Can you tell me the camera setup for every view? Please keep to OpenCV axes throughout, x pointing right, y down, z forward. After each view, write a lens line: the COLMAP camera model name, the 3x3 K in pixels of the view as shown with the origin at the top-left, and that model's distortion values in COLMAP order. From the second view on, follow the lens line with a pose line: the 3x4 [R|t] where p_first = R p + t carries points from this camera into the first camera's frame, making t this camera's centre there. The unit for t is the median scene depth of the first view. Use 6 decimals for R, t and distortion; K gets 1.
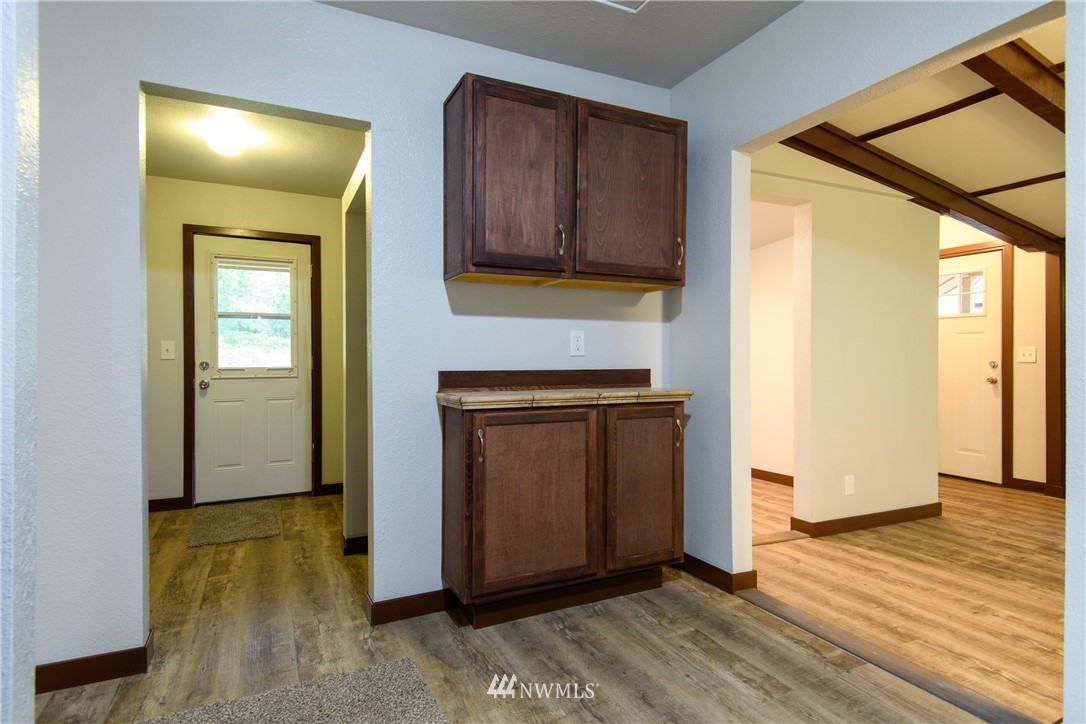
lens RADIAL K [[574.8, 0, 545.8], [0, 574.8, 358.6], [0, 0, 1]] dist [0.041948, -0.026814]
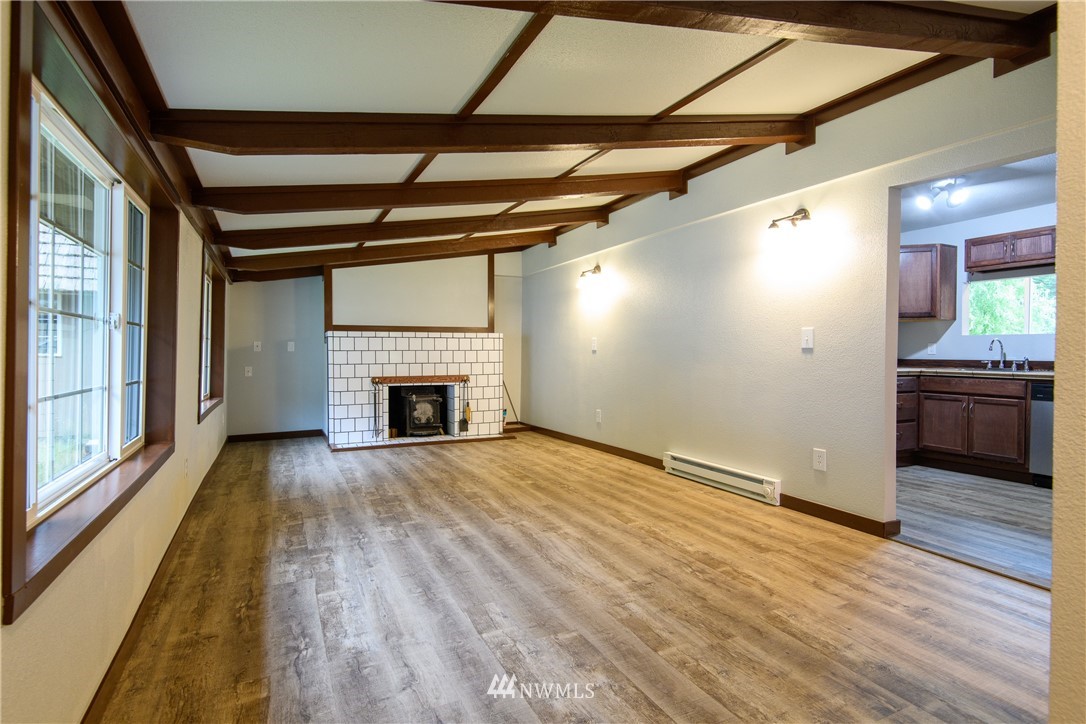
lens RADIAL K [[557.9, 0, 545.2], [0, 557.9, 358.5], [0, 0, 1]] dist [0.031546, -0.023969]
pose [[-0.999978, -0.006602, -0.000679, 1.395787], [-0.006614, 0.999814, 0.018090, -0.006520], [0.000559, 0.018094, -0.999836, 1.963861]]
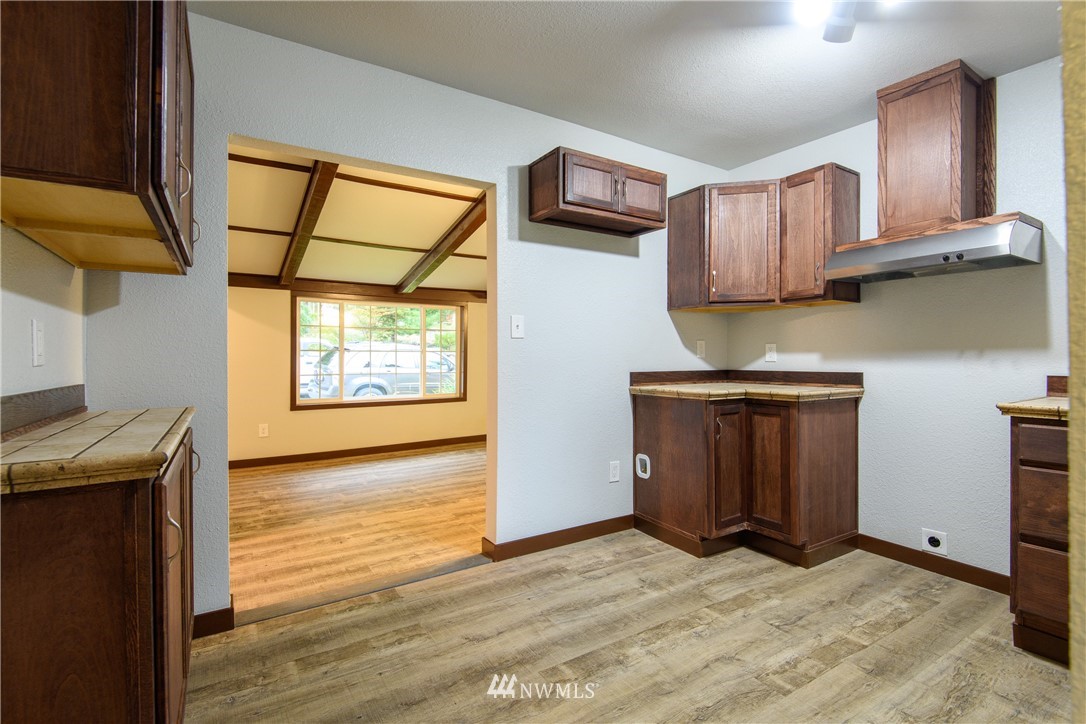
lens RADIAL K [[505.1, 0, 548.4], [0, 505.1, 358.9], [0, 0, 1]] dist [0.007414, -0.001428]
pose [[-0.116737, -0.002888, 0.993159, -0.546278], [0.008246, 0.999958, 0.003877, -0.011330], [-0.993129, 0.008642, -0.116709, 0.642345]]
